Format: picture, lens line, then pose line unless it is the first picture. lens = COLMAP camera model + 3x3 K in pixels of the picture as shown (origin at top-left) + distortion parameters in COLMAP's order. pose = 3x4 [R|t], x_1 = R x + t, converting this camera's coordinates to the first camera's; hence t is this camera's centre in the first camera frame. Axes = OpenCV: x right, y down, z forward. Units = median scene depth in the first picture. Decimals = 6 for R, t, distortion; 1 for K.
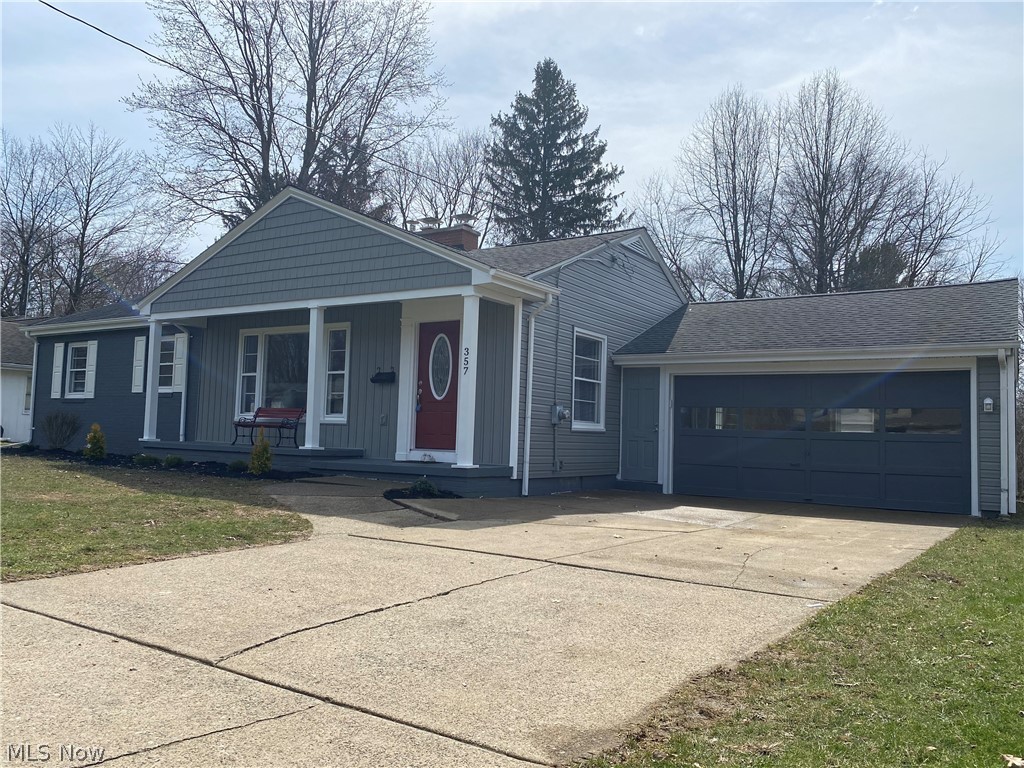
lens RADIAL K [[780.8, 0, 501.7], [0, 780.8, 386.3], [0, 0, 1]] dist [0.033694, -0.046501]
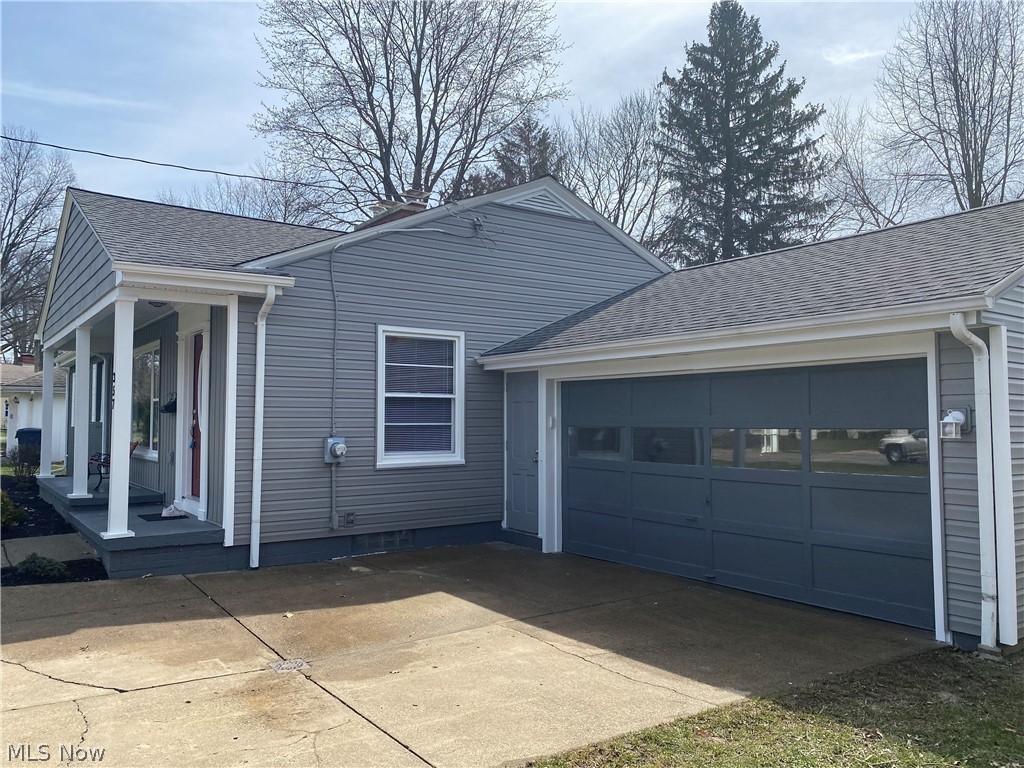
lens RADIAL K [[780.8, 0, 494.2], [0, 780.8, 376.4], [0, 0, 1]] dist [0.033694, -0.046501]
pose [[0.928061, -0.053152, -0.368617, 0.420612], [0.053497, 0.998525, -0.009292, -0.014601], [0.368567, -0.011096, 0.929535, 0.331266]]
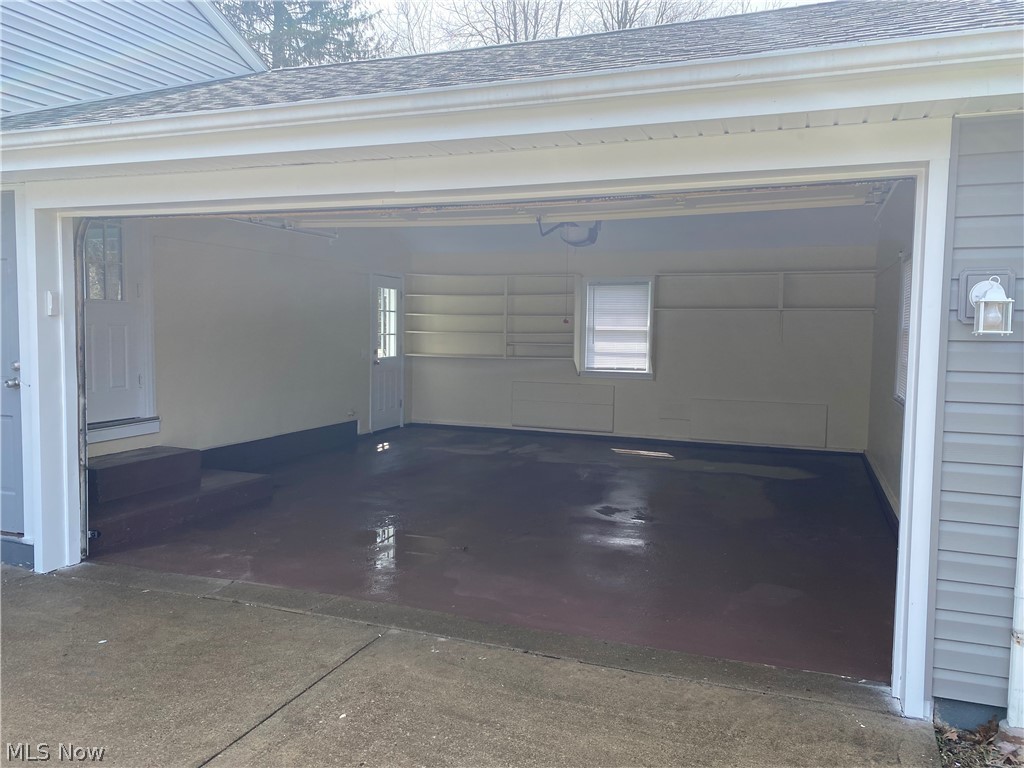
lens RADIAL K [[780.8, 0, 510.2], [0, 780.8, 377.3], [0, 0, 1]] dist [0.033694, -0.046501]
pose [[0.974775, -0.035725, 0.220314, 0.326266], [0.005526, 0.990667, 0.136189, 0.008817], [-0.223123, -0.131536, 0.965875, 0.622355]]
